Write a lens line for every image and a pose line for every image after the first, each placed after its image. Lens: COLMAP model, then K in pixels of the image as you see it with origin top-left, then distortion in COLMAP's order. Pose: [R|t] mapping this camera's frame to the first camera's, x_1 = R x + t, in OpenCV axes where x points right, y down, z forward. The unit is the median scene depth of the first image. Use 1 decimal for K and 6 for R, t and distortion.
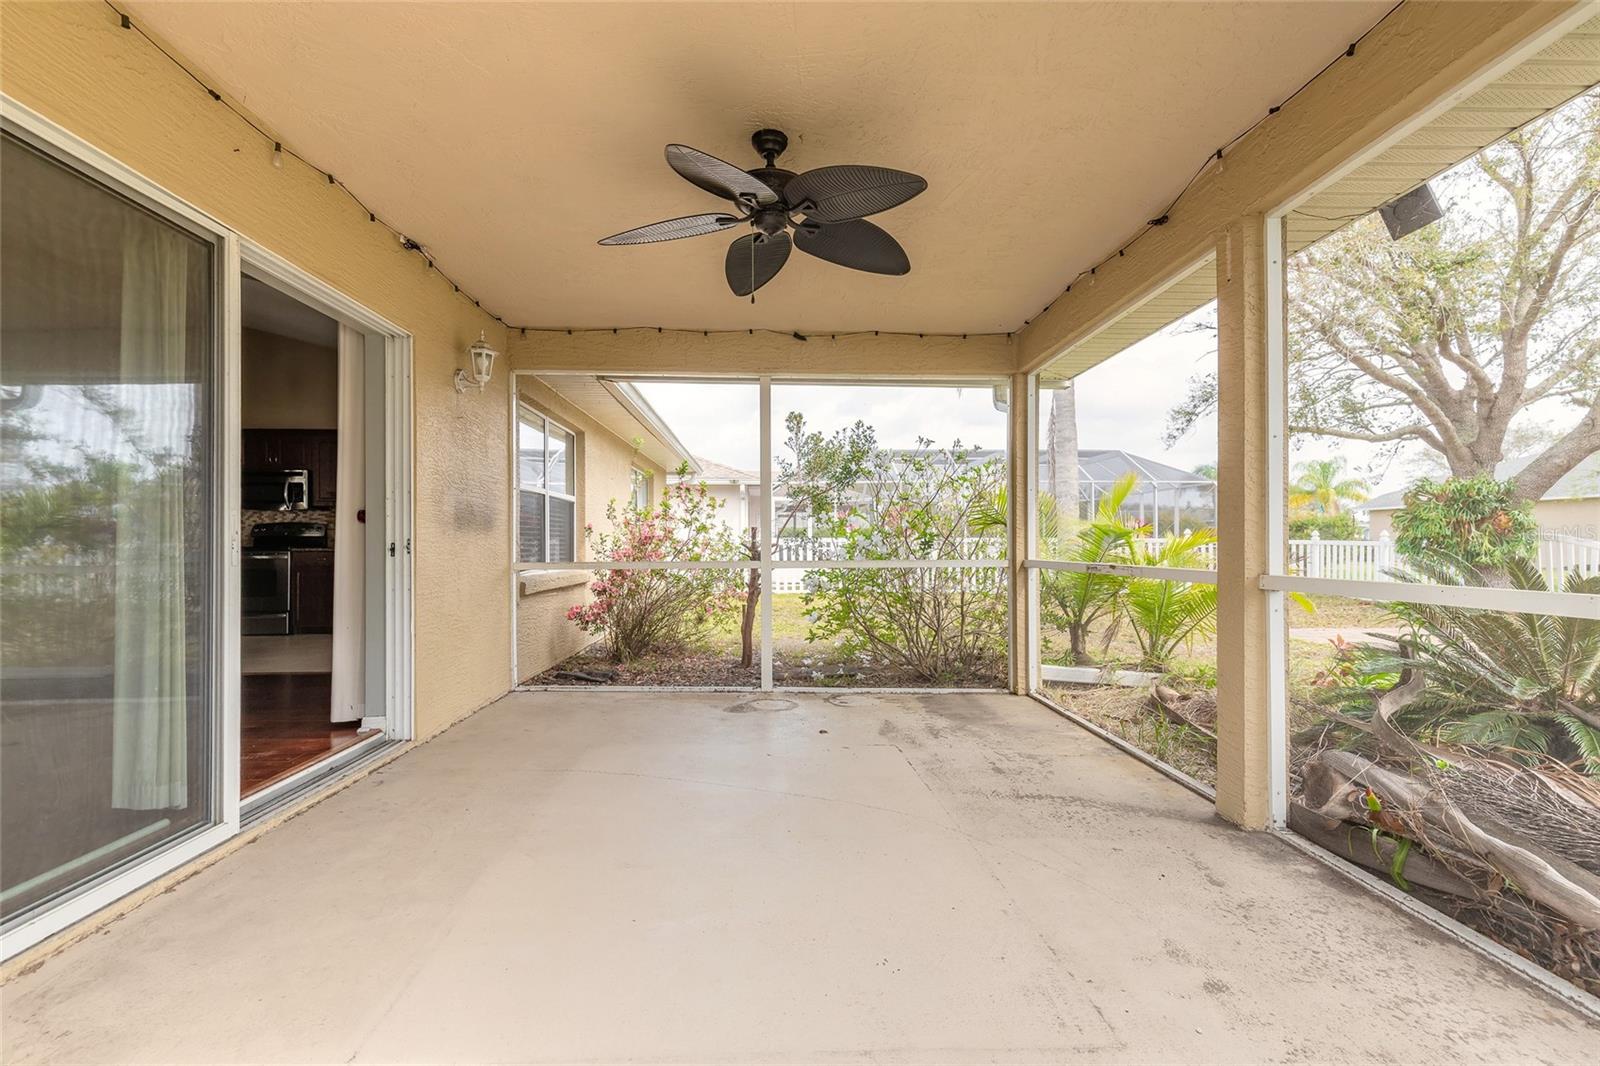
lens RADIAL K [[723.6, 0, 796.0], [0, 723.6, 537.1], [0, 0, 1]] dist [0.011087, -0.002618]
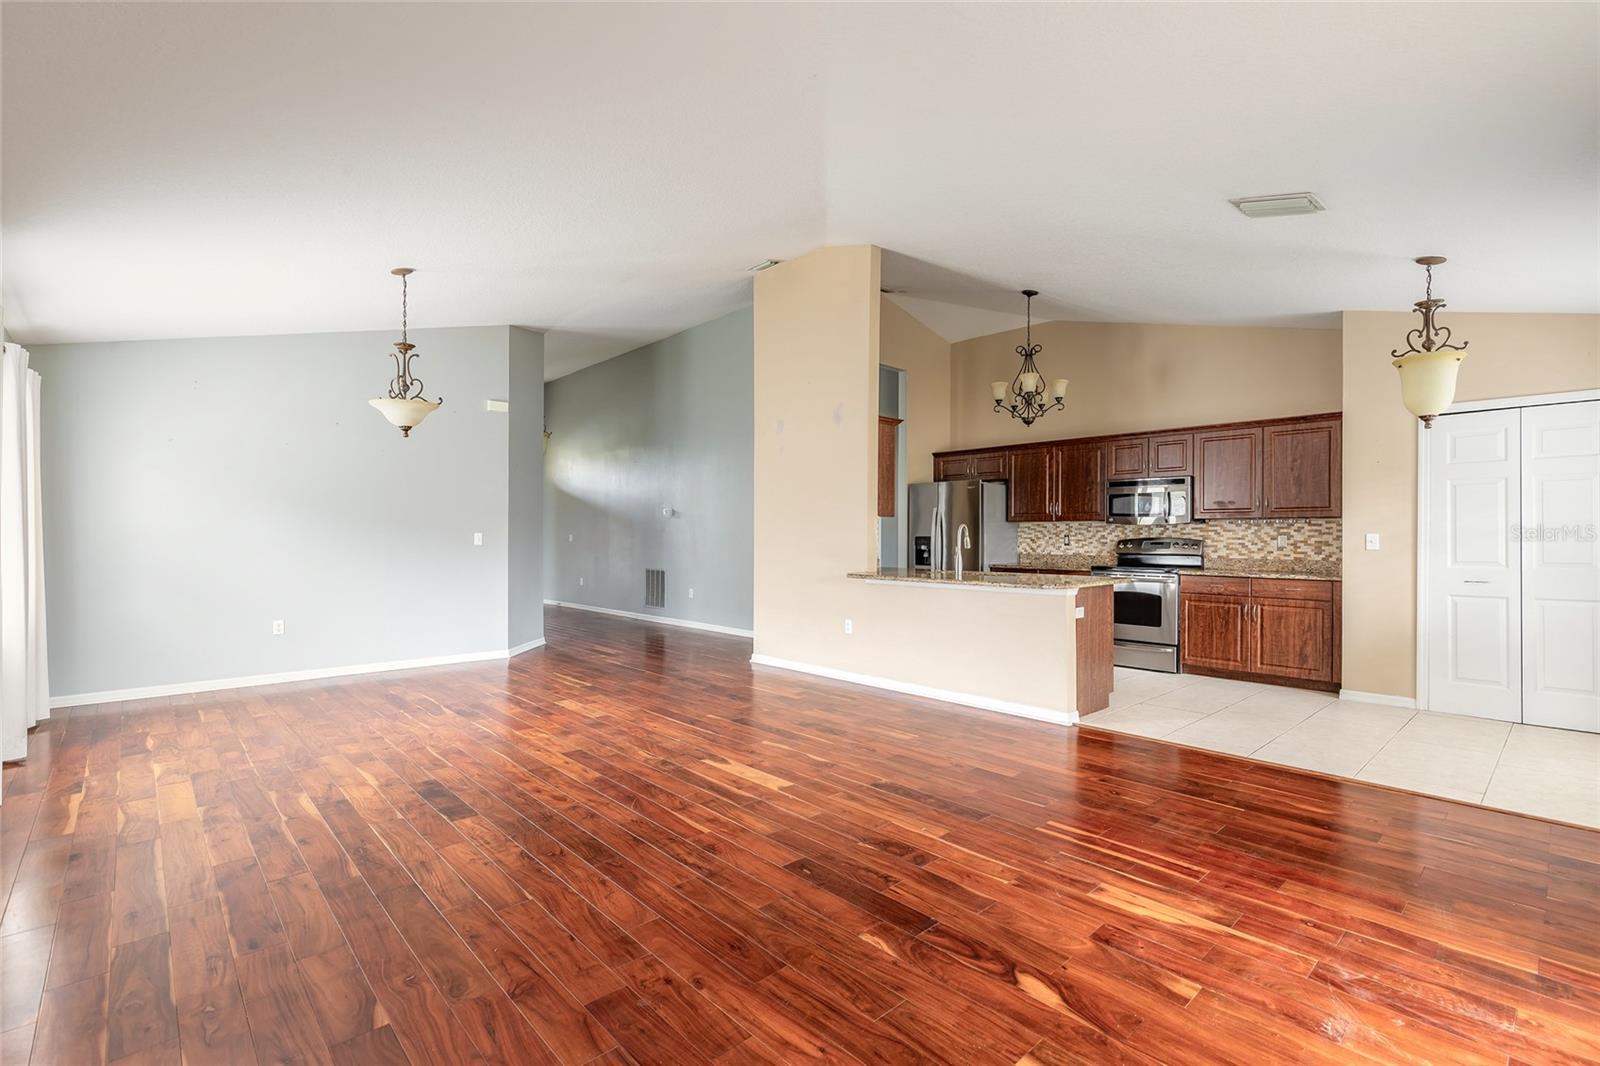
lens RADIAL K [[723.6, 0, 793.3], [0, 723.6, 537.0], [0, 0, 1]] dist [0.011087, -0.002618]
pose [[0.648844, 0.003192, -0.760914, -0.332116], [0.002612, 0.999976, 0.006422, -0.028690], [0.760917, -0.006155, 0.648820, 0.115342]]
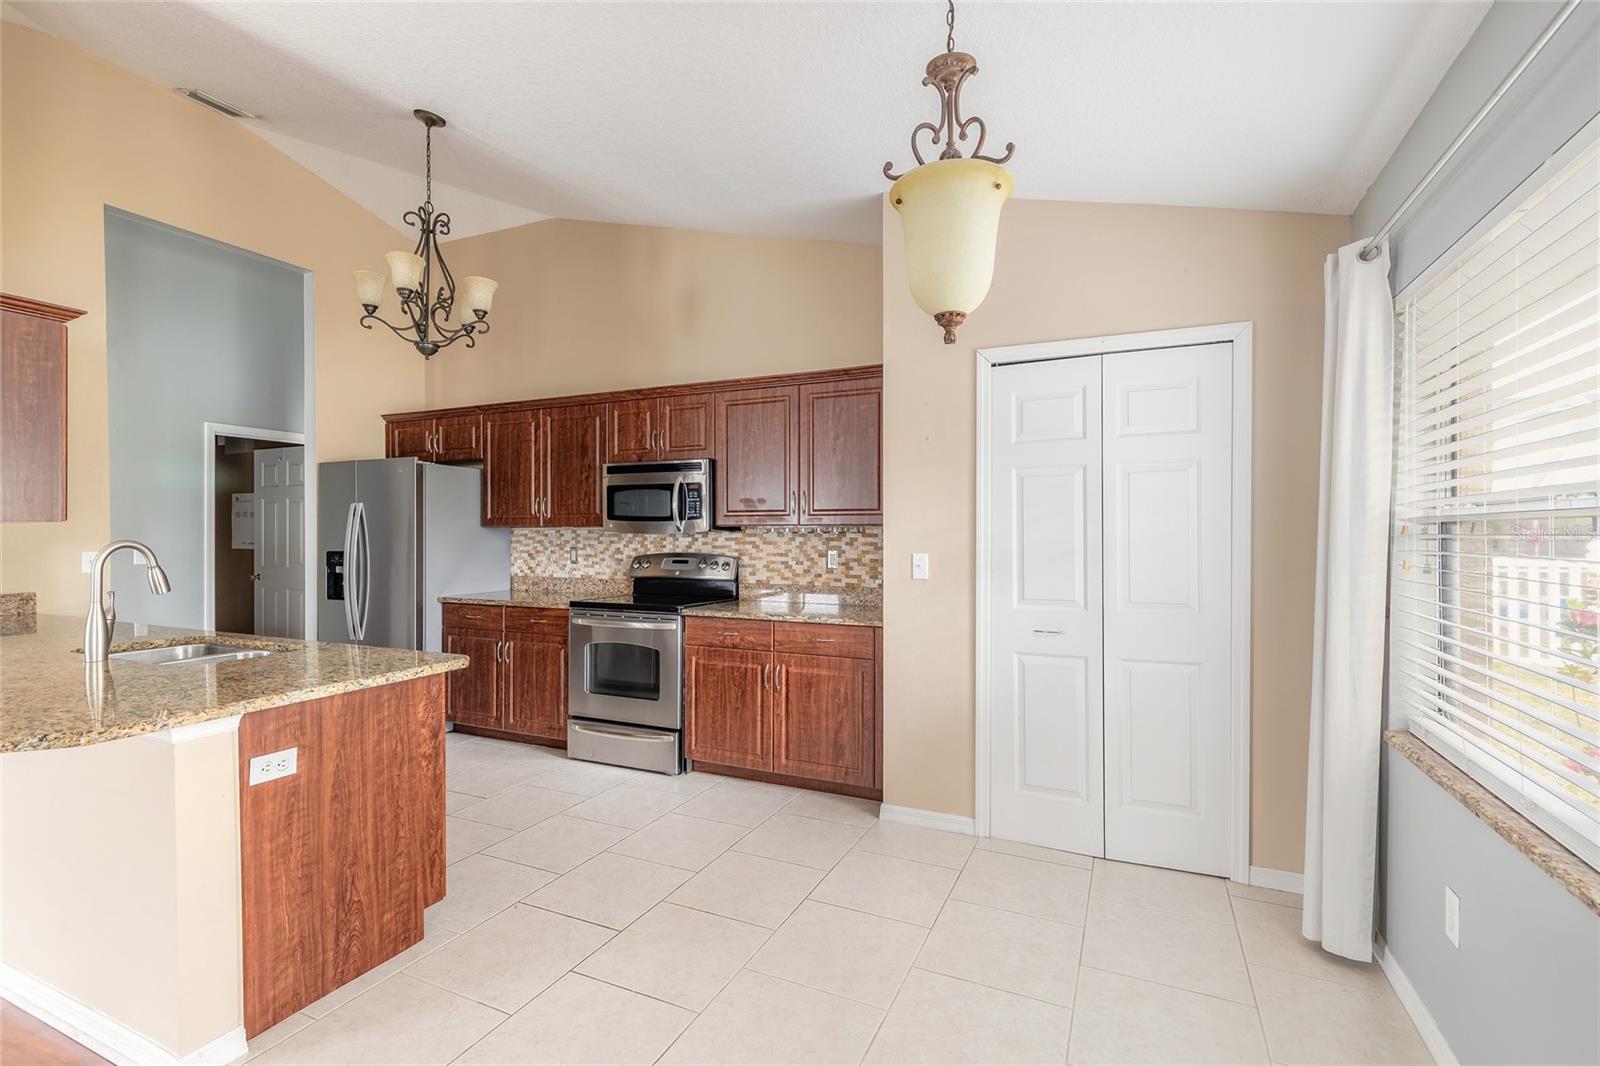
lens RADIAL K [[723.6, 0, 792.4], [0, 723.6, 535.7], [0, 0, 1]] dist [0.011087, -0.002618]
pose [[0.885983, 0.001969, -0.463713, -0.368702], [0.002787, 0.999950, 0.009573, -0.040133], [0.463709, -0.009774, 0.885934, 0.554074]]
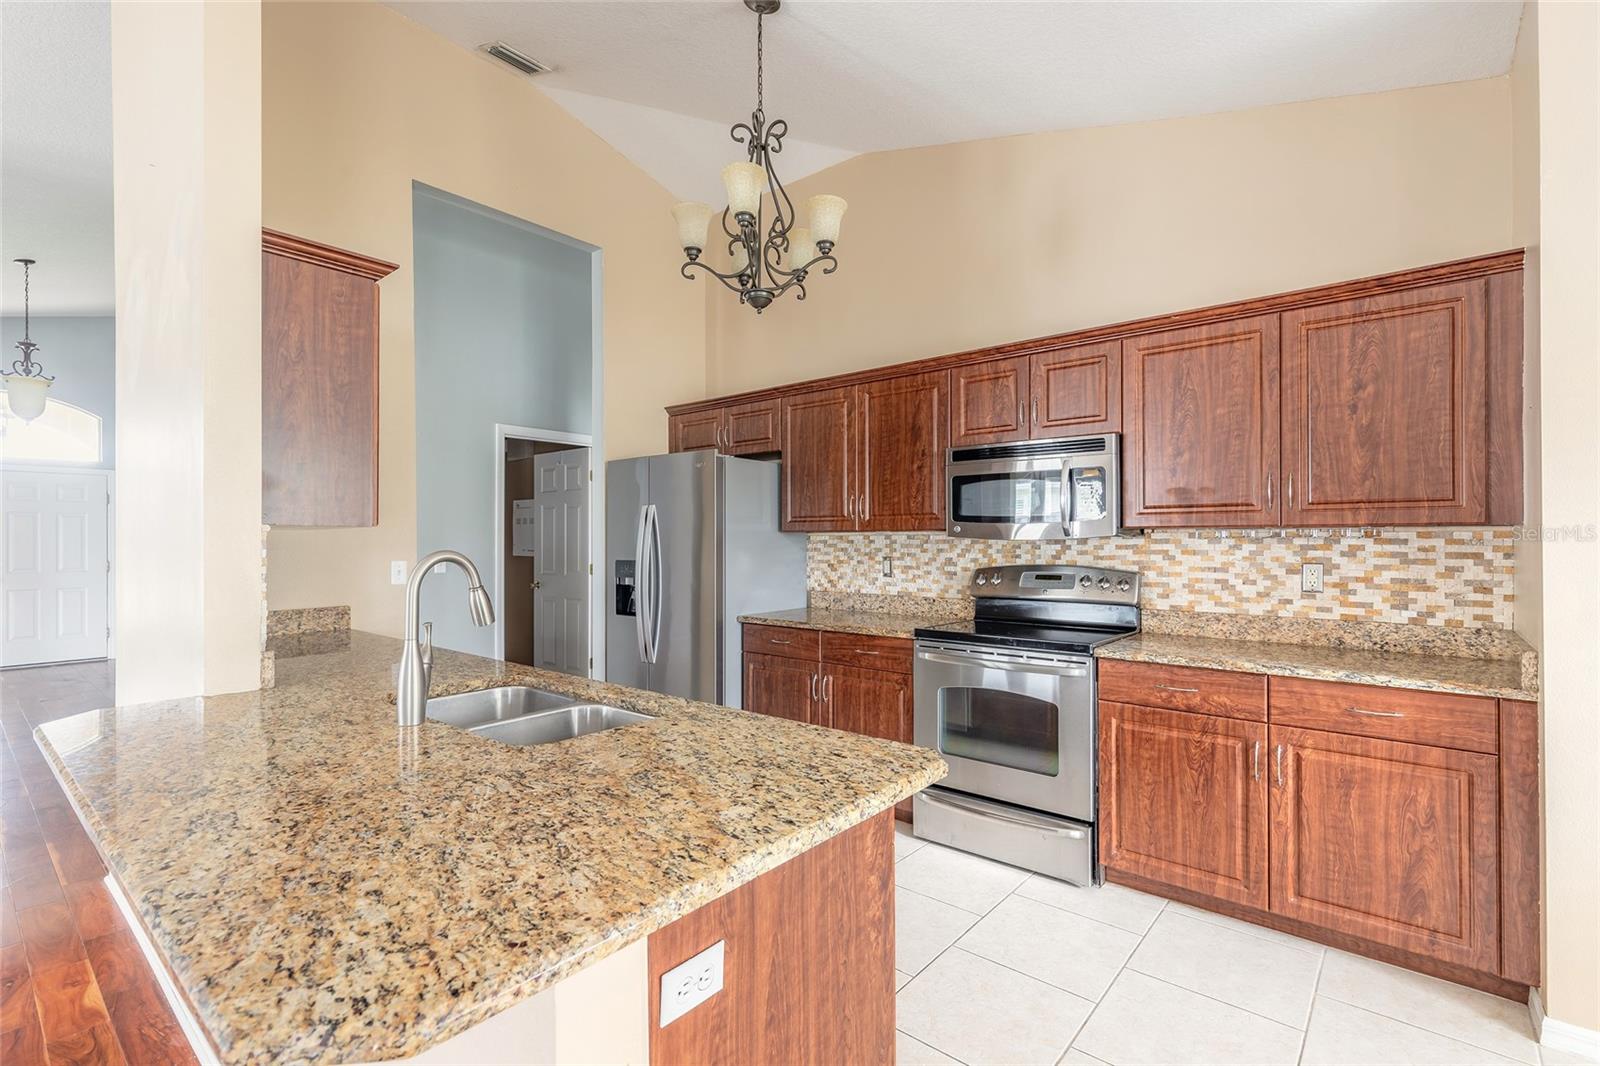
lens RADIAL K [[723.6, 0, 791.9], [0, 723.6, 535.9], [0, 0, 1]] dist [0.011087, -0.002618]
pose [[0.733505, -0.004436, -0.679669, -0.536337], [0.006752, 0.999977, 0.000761, -0.039927], [0.679650, -0.005147, 0.733518, 0.607222]]
